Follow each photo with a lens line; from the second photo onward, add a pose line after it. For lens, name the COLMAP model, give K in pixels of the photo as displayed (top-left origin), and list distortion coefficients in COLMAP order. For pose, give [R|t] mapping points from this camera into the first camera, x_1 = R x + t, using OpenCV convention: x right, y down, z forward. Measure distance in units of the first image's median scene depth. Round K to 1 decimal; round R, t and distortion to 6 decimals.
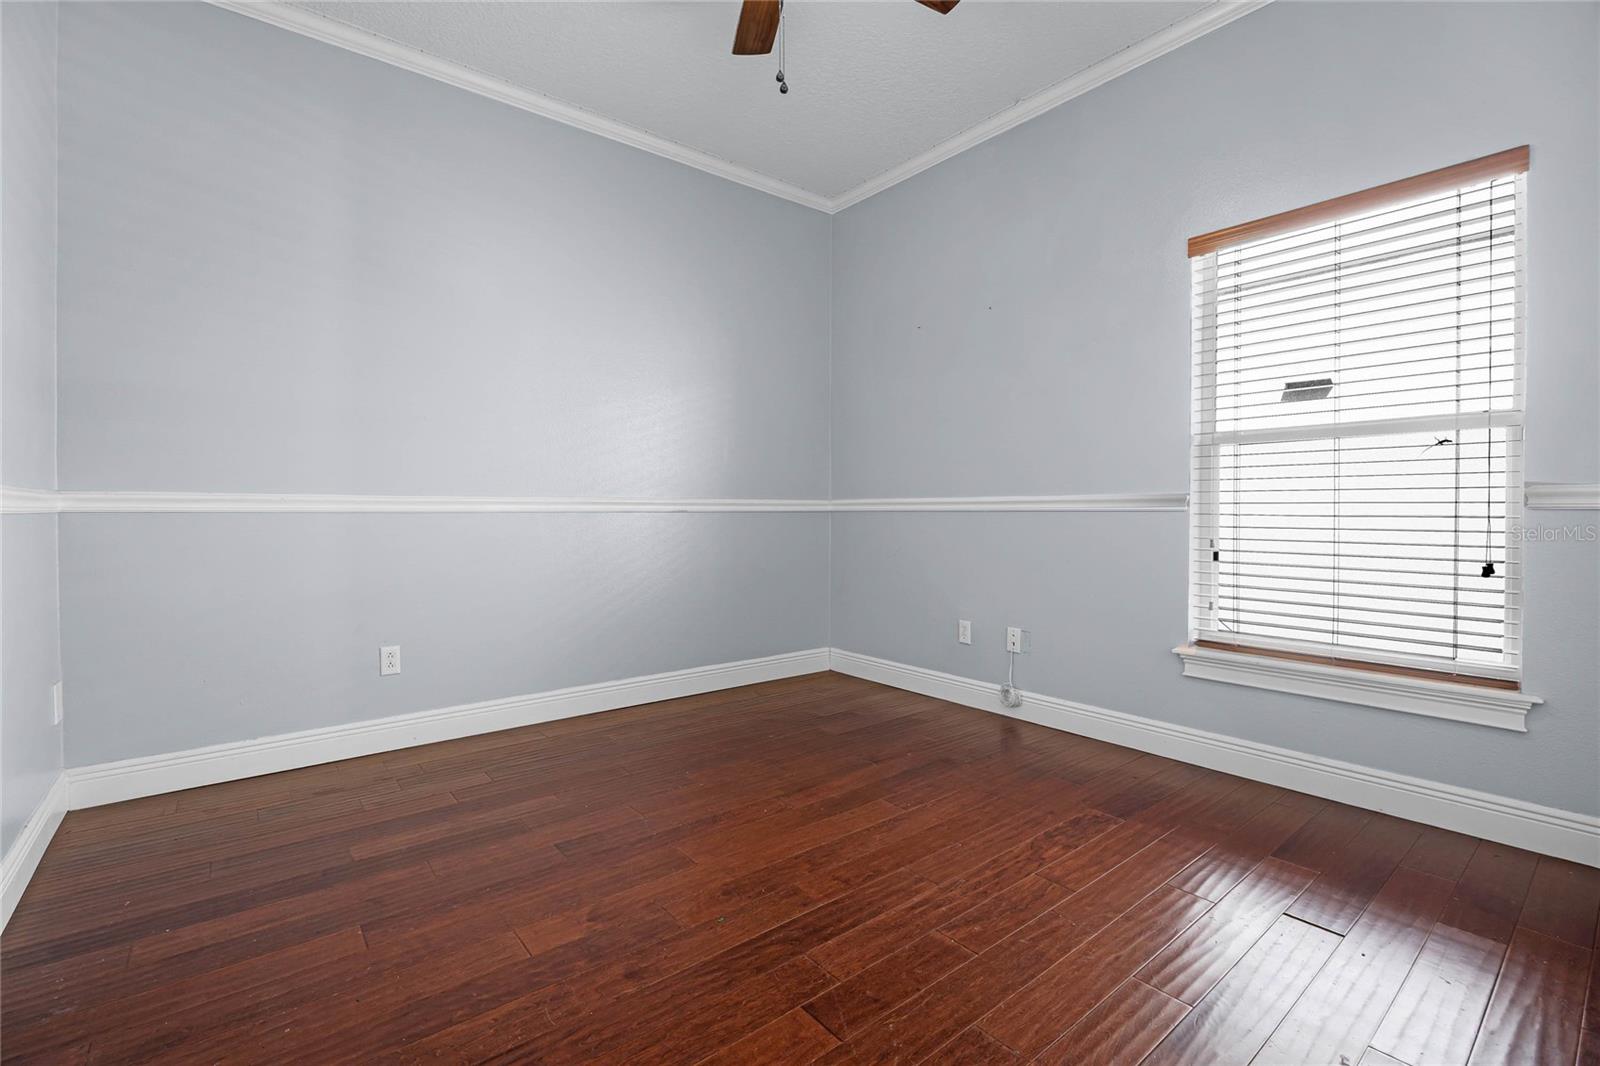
lens RADIAL K [[703.0, 0, 797.8], [0, 703.0, 524.5], [0, 0, 1]] dist [-0.002256, -0.000025]
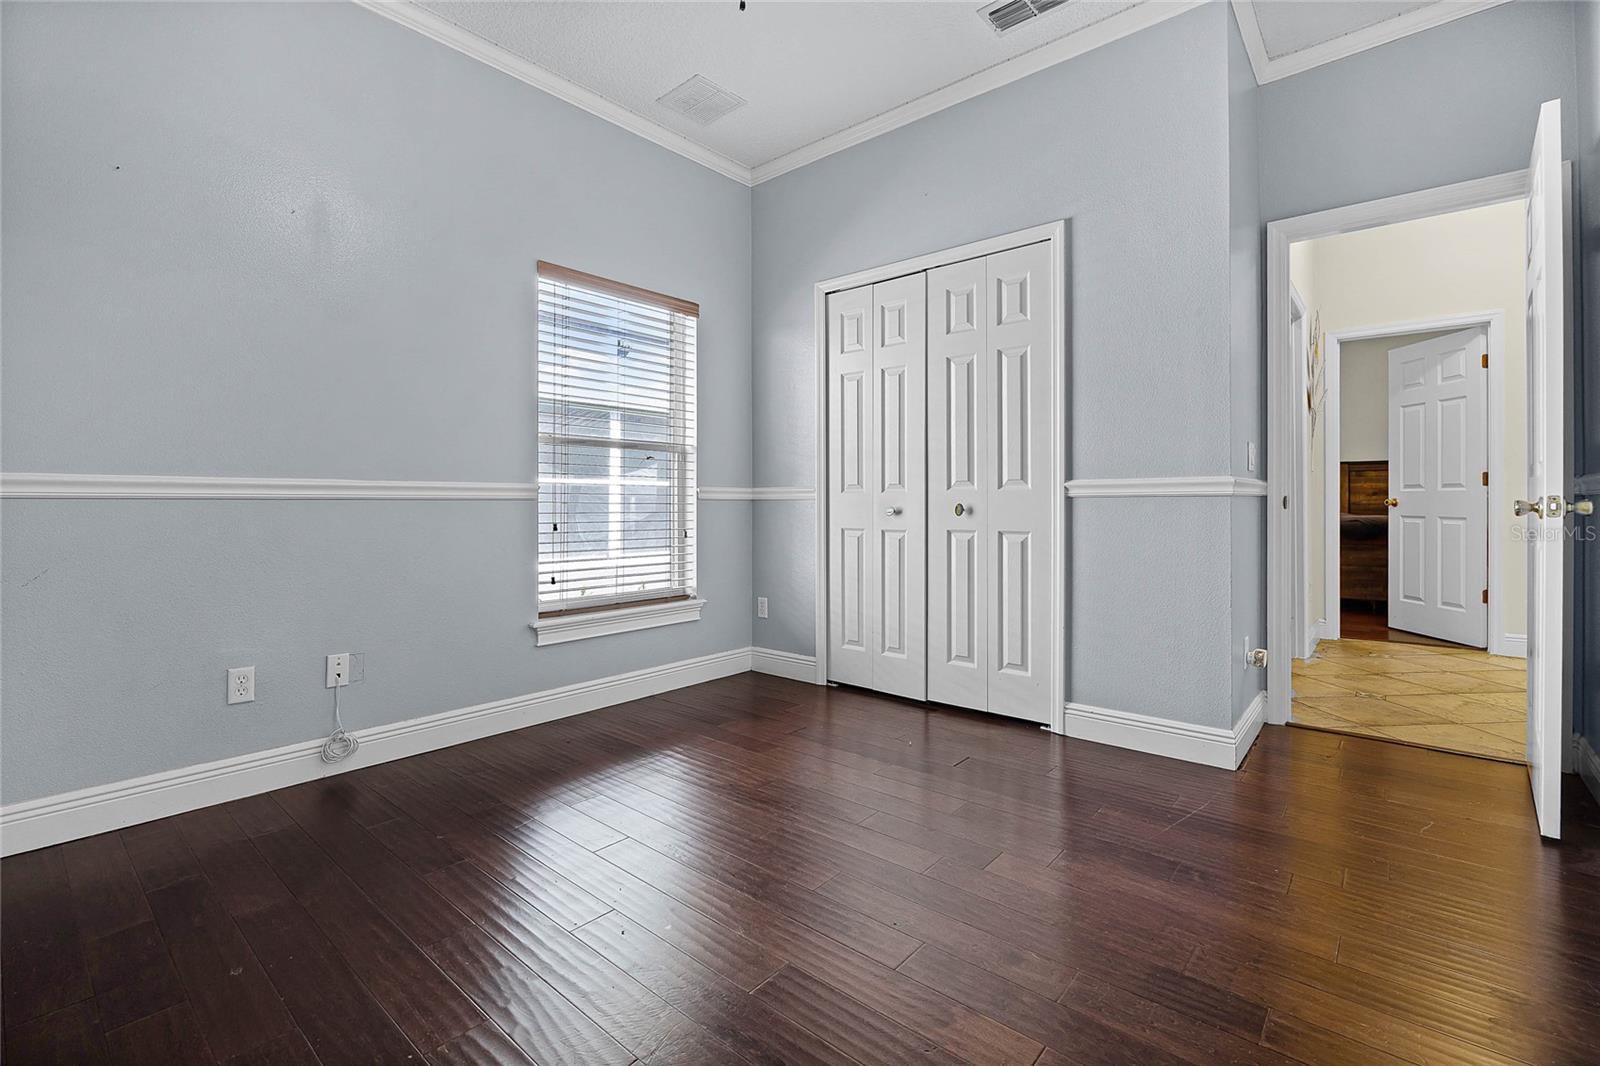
lens RADIAL K [[703.0, 0, 796.1], [0, 703.0, 506.7], [0, 0, 1]] dist [-0.002256, -0.000025]
pose [[-0.171680, -0.004474, 0.985143, -0.612530], [0.015168, 0.999859, 0.007184, -0.009198], [-0.985036, 0.016176, -0.171588, 0.770956]]
